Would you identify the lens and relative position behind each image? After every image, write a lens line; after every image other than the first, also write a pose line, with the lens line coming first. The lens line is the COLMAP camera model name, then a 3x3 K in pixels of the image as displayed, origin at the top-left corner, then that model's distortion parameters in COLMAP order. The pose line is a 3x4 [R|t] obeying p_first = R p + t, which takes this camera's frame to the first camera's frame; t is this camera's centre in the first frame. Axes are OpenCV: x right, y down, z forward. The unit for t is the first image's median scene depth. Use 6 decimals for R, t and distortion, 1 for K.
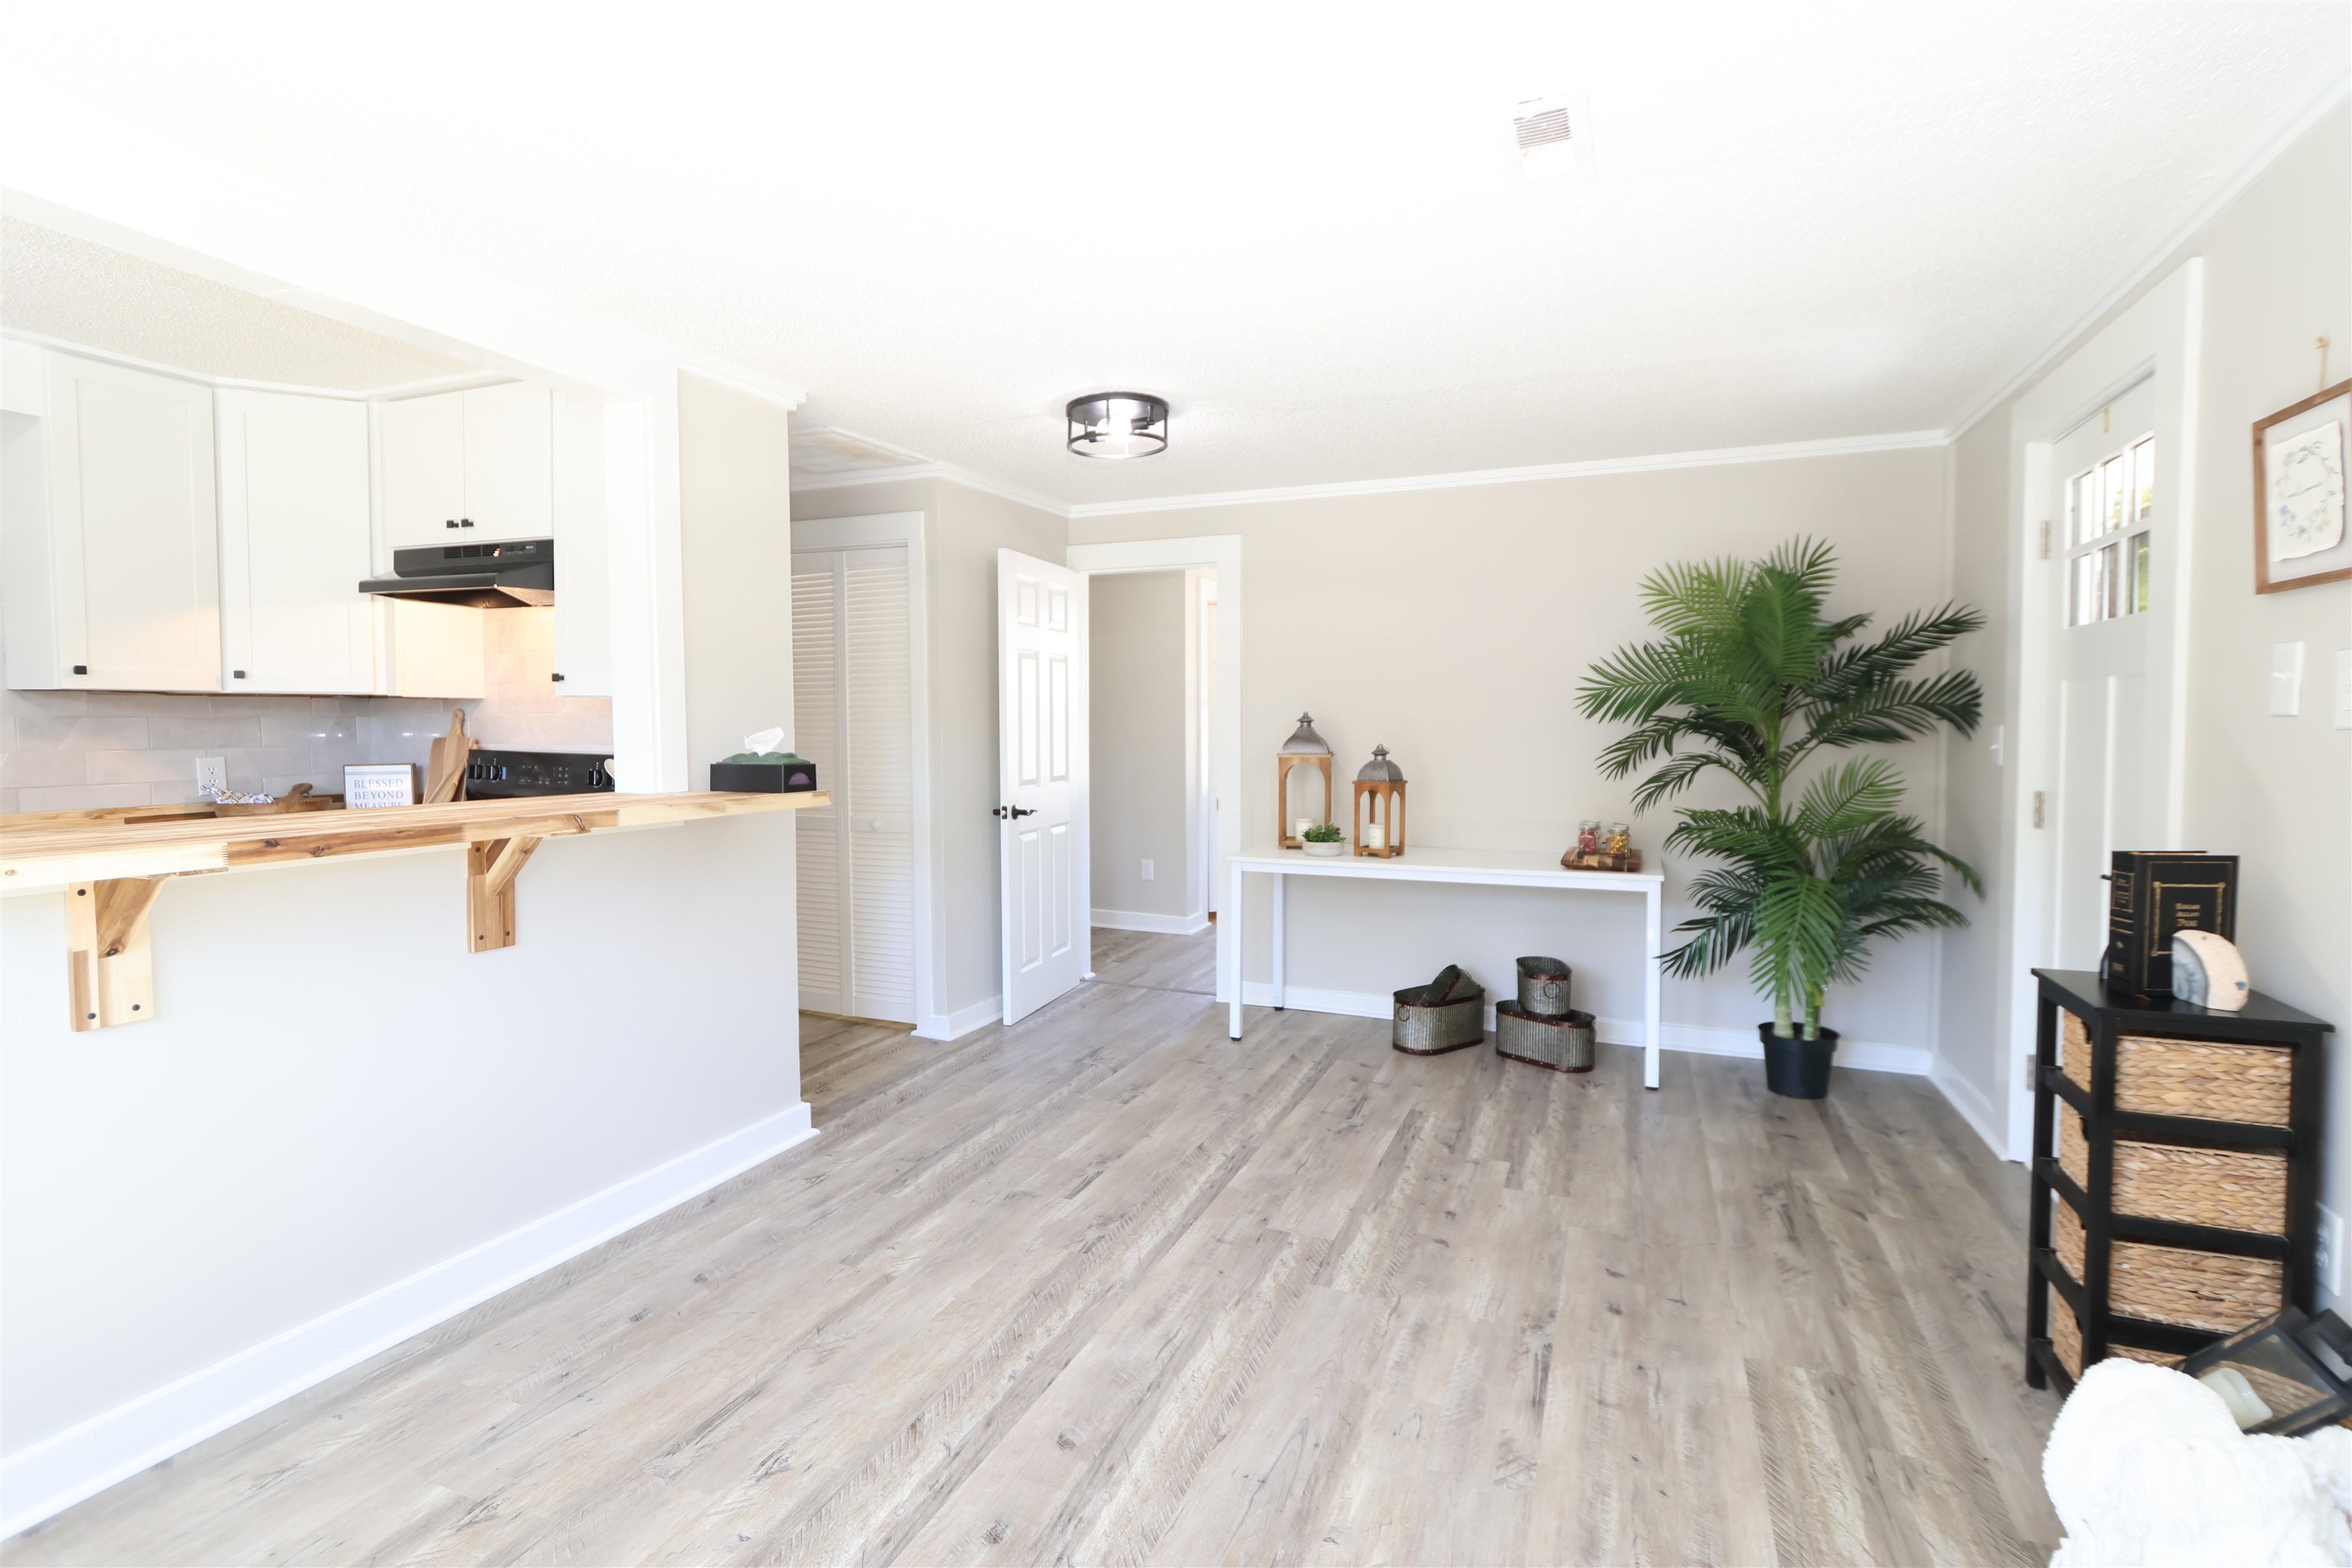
lens RADIAL K [[1093.1, 0, 1171.2], [0, 1093.1, 780.1], [0, 0, 1]] dist [-0.021377, 0.004207]
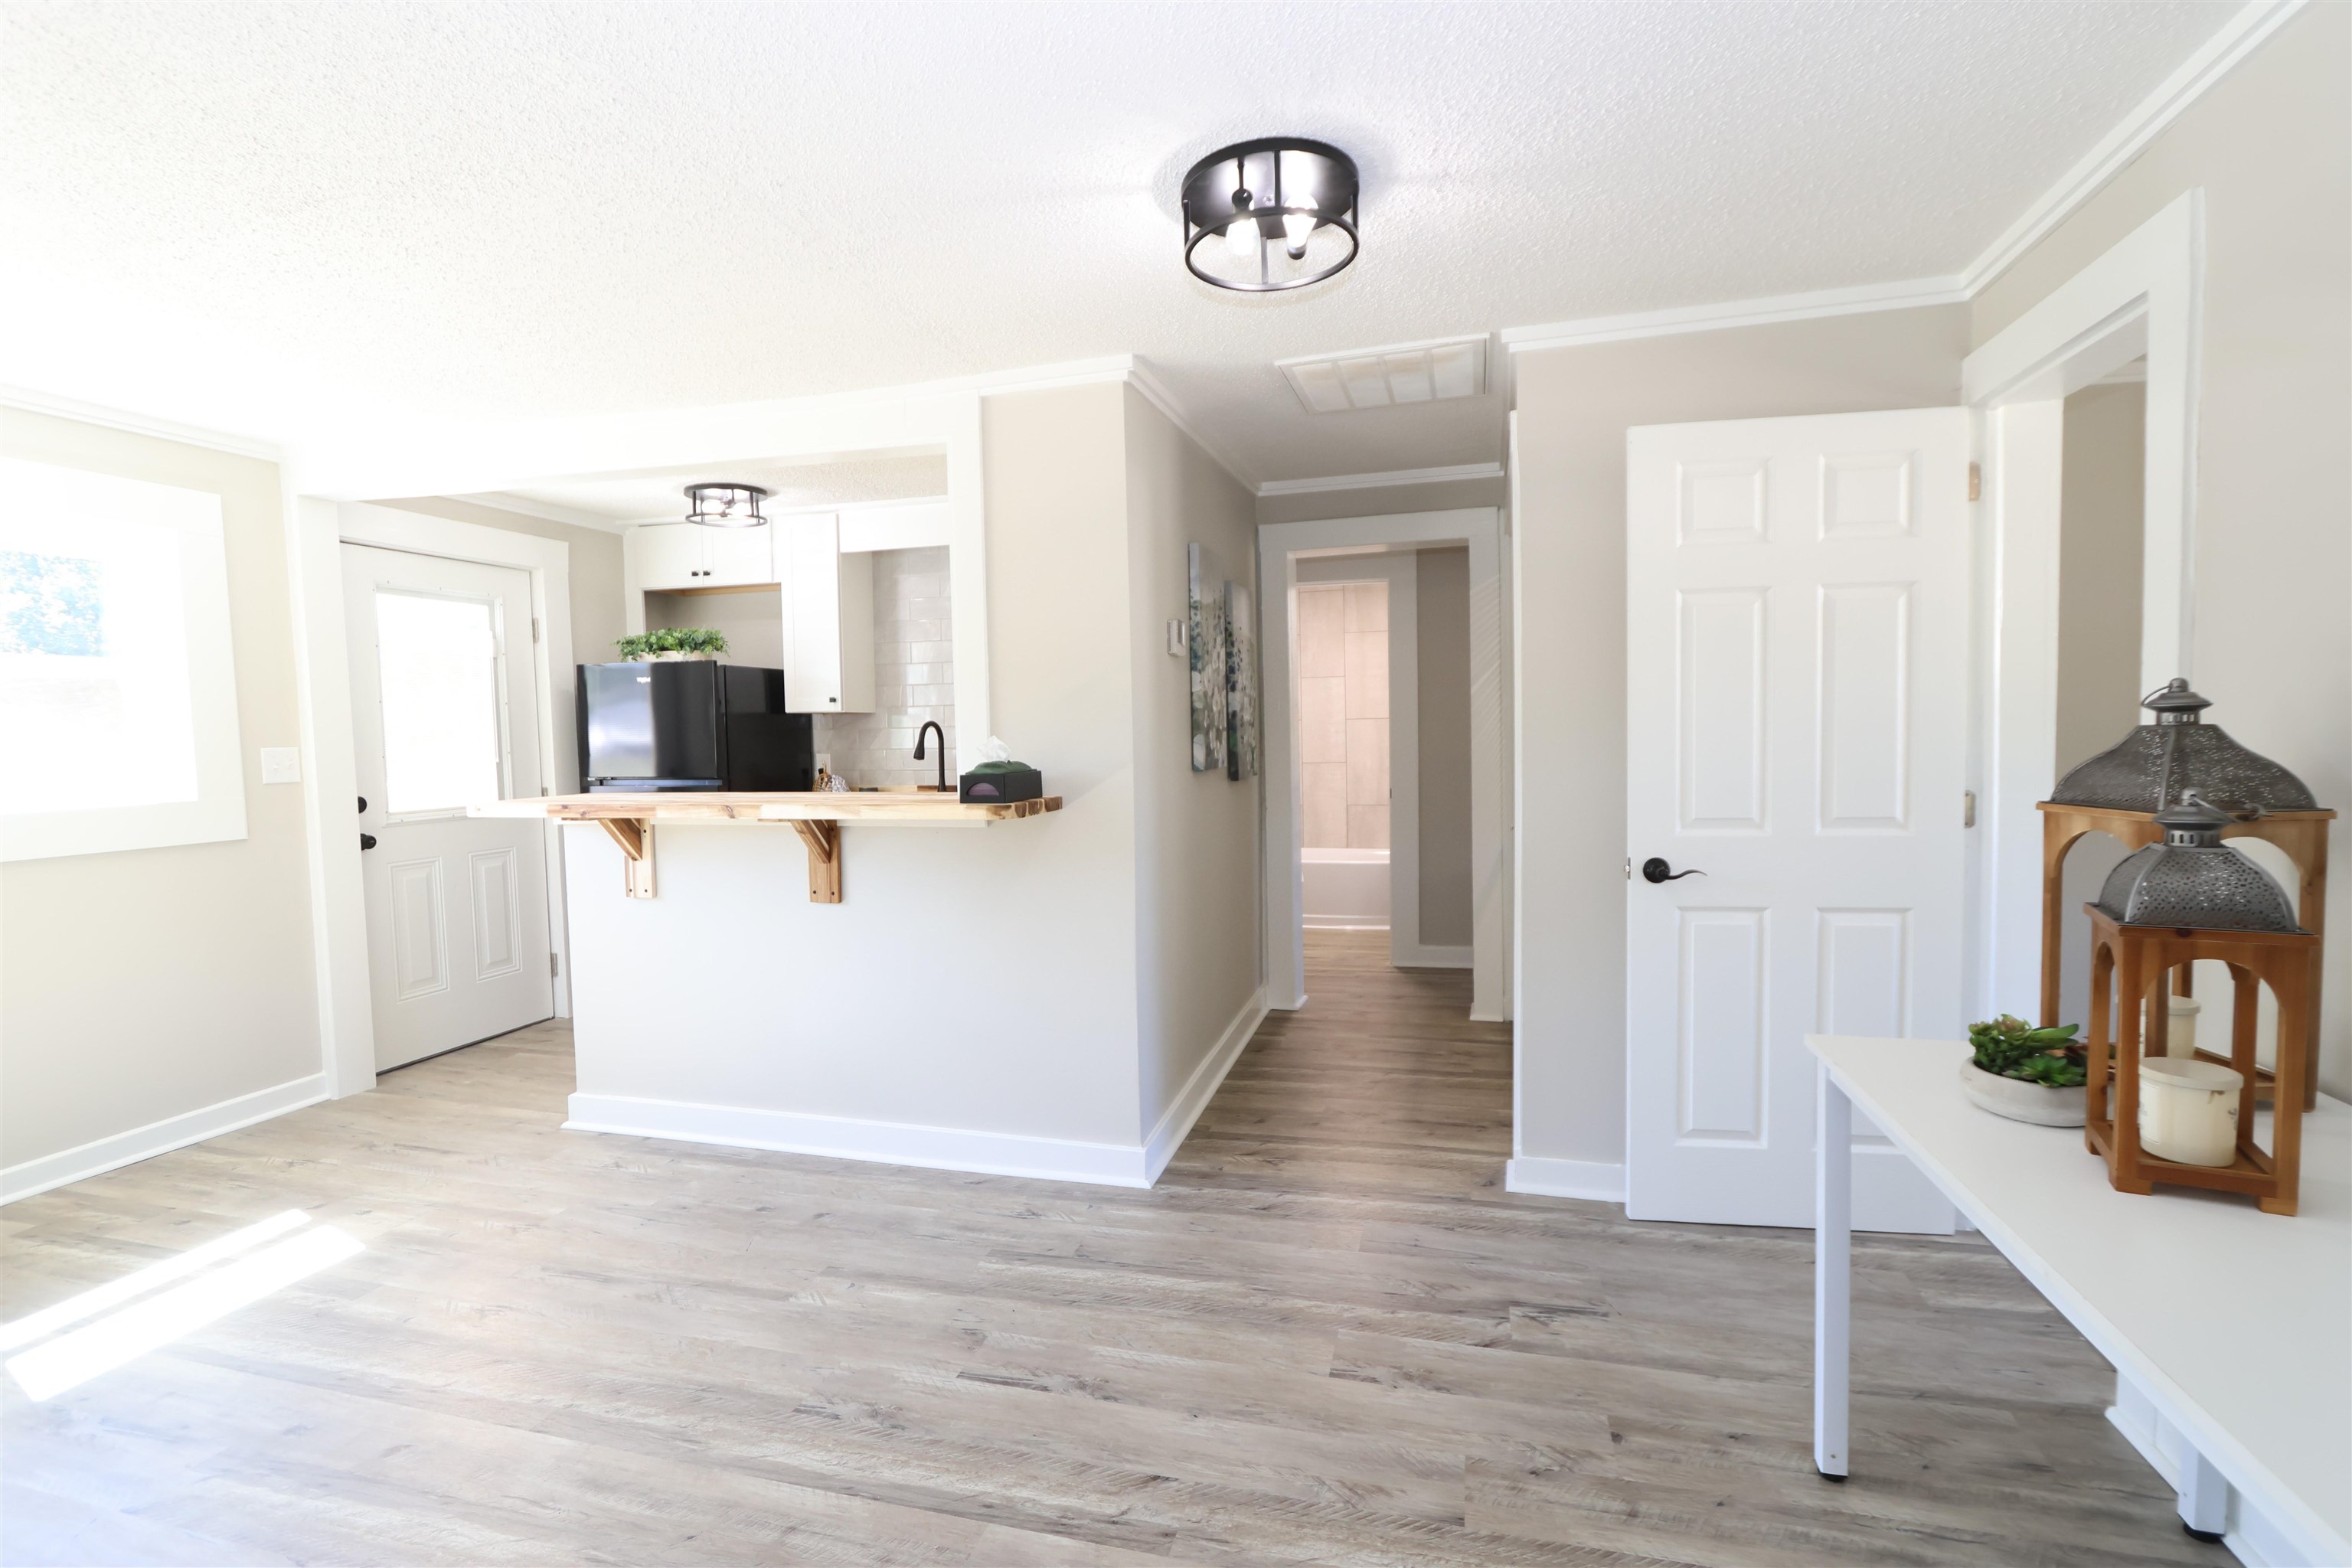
lens RADIAL K [[1093.1, 0, 1166.9], [0, 1093.1, 790.8], [0, 0, 1]] dist [-0.021377, 0.004207]
pose [[0.130293, 0.056585, -0.989859, 0.597784], [-0.033348, 0.998055, 0.052664, -0.053220], [0.990915, 0.026148, 0.131927, 0.974274]]
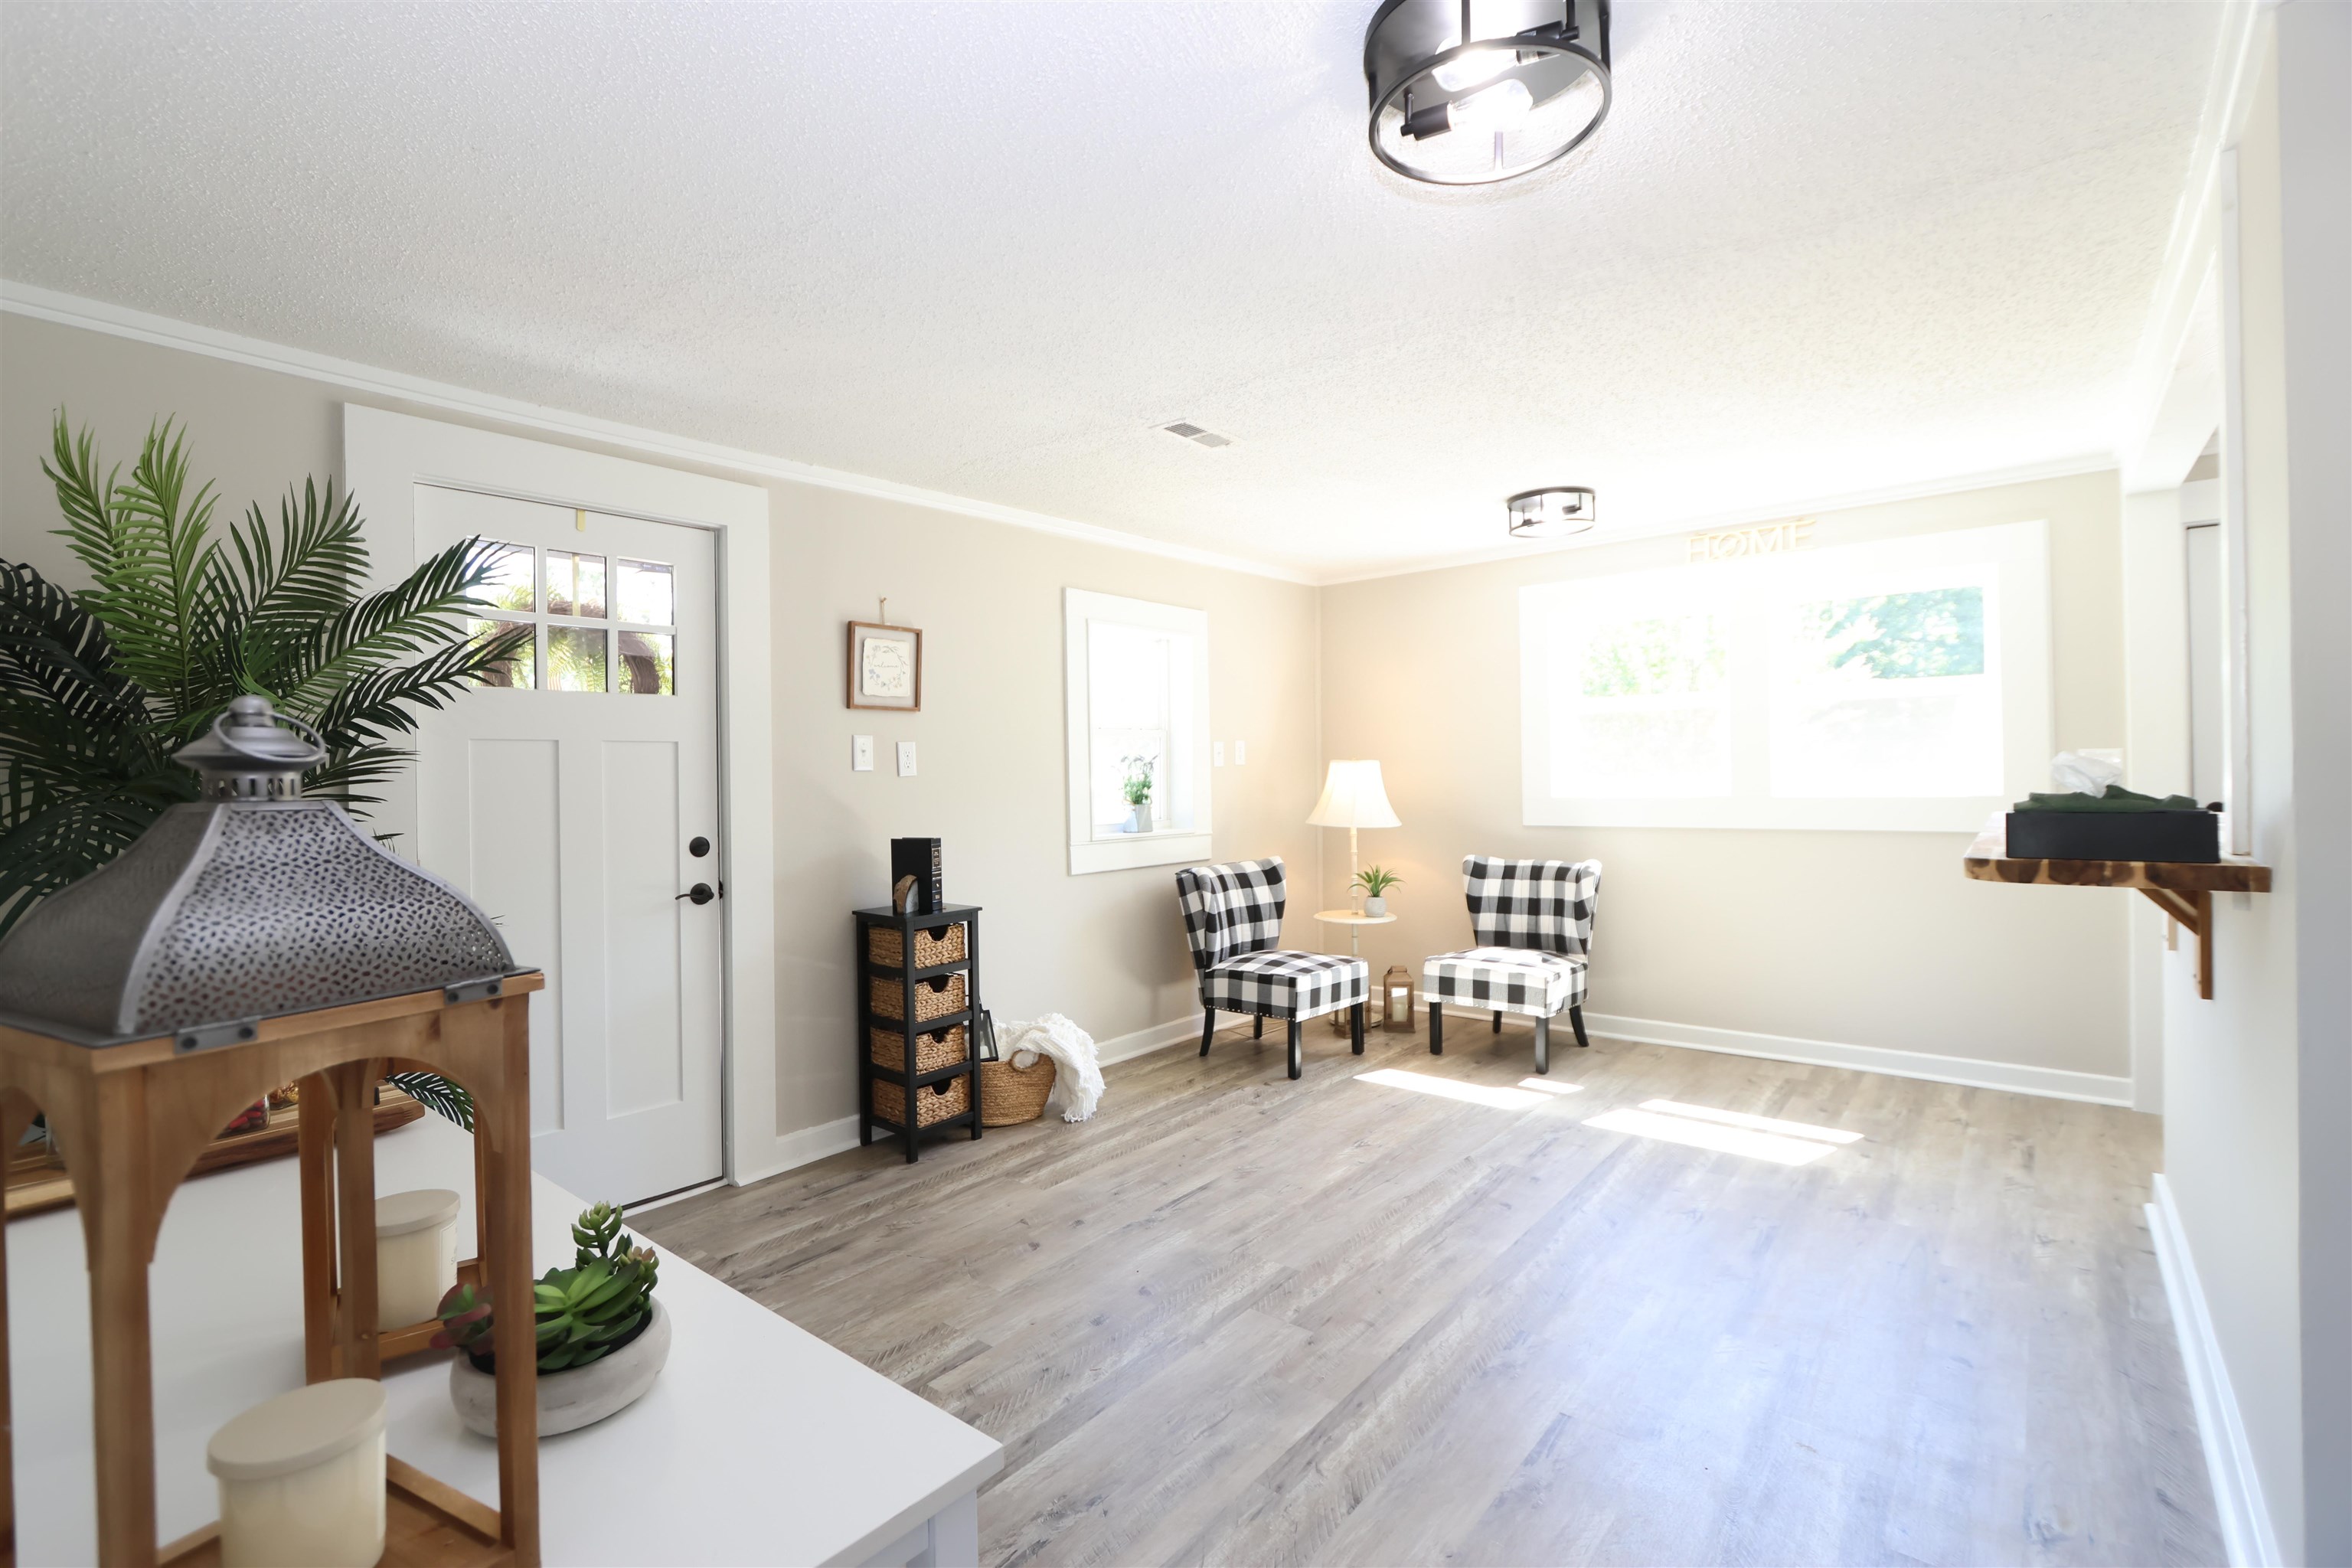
lens RADIAL K [[1070.9, 0, 1152.7], [0, 1070.9, 783.1], [0, 0, 1]] dist [-0.020283, 0.002037]
pose [[-0.955652, 0.019224, 0.293870, -0.045192], [0.039176, 0.997297, 0.062158, -0.083286], [-0.291881, 0.070914, -0.953822, 1.624656]]
